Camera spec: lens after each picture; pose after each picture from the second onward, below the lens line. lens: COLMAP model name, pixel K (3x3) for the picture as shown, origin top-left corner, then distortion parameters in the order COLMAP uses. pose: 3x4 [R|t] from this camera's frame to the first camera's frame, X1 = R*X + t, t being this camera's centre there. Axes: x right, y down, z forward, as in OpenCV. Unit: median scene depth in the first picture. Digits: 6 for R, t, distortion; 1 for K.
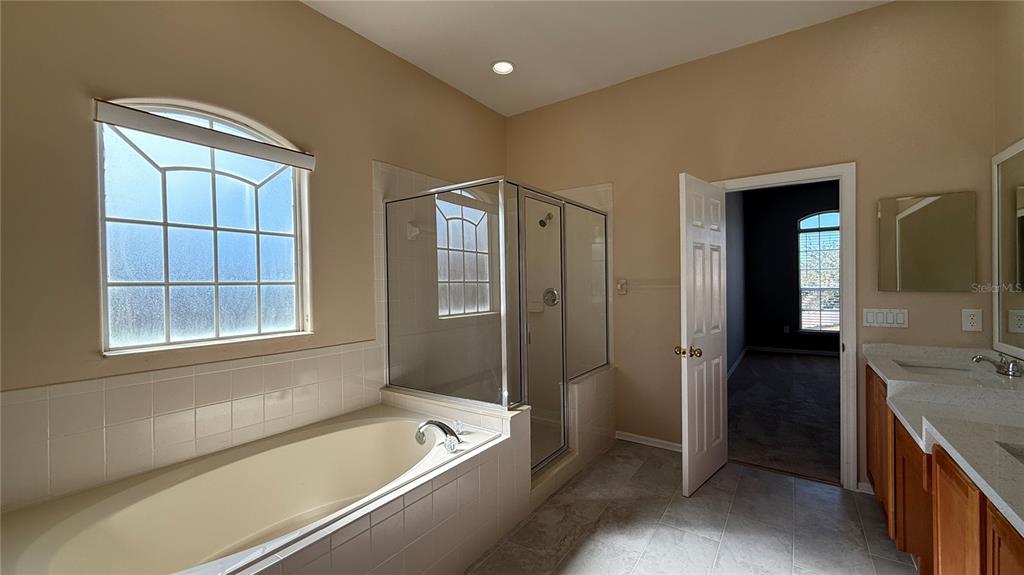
lens RADIAL K [[407.3, 0, 514.3], [0, 407.3, 287.7], [0, 0, 1]] dist [0.001541, 0.000365]
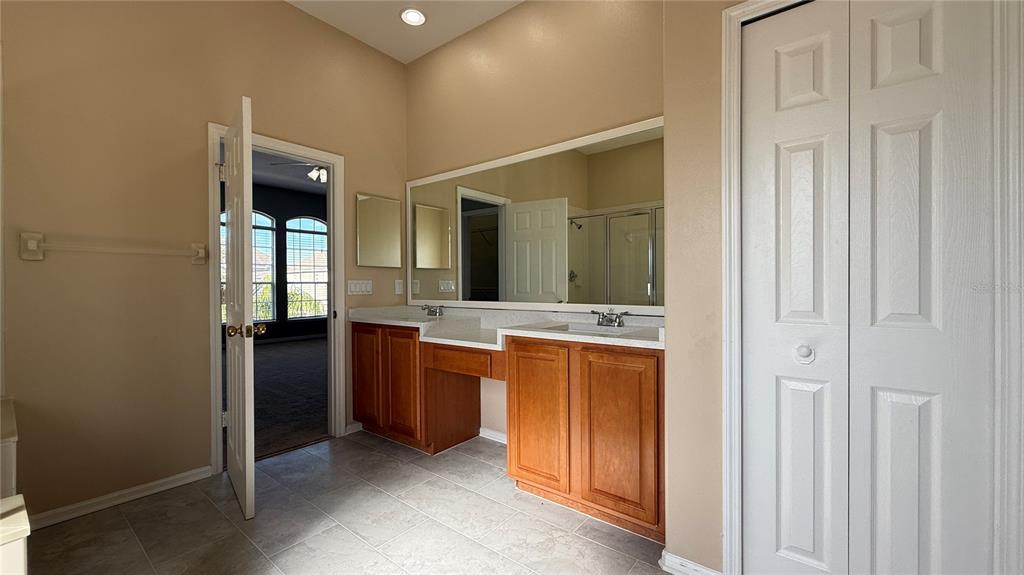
lens RADIAL K [[407.3, 0, 514.1], [0, 407.3, 287.1], [0, 0, 1]] dist [0.001541, 0.000365]
pose [[0.059087, 0.002420, 0.998250, -0.325878], [0.007768, 0.999966, -0.002884, 0.081343], [-0.998223, 0.007925, 0.059066, 0.459586]]
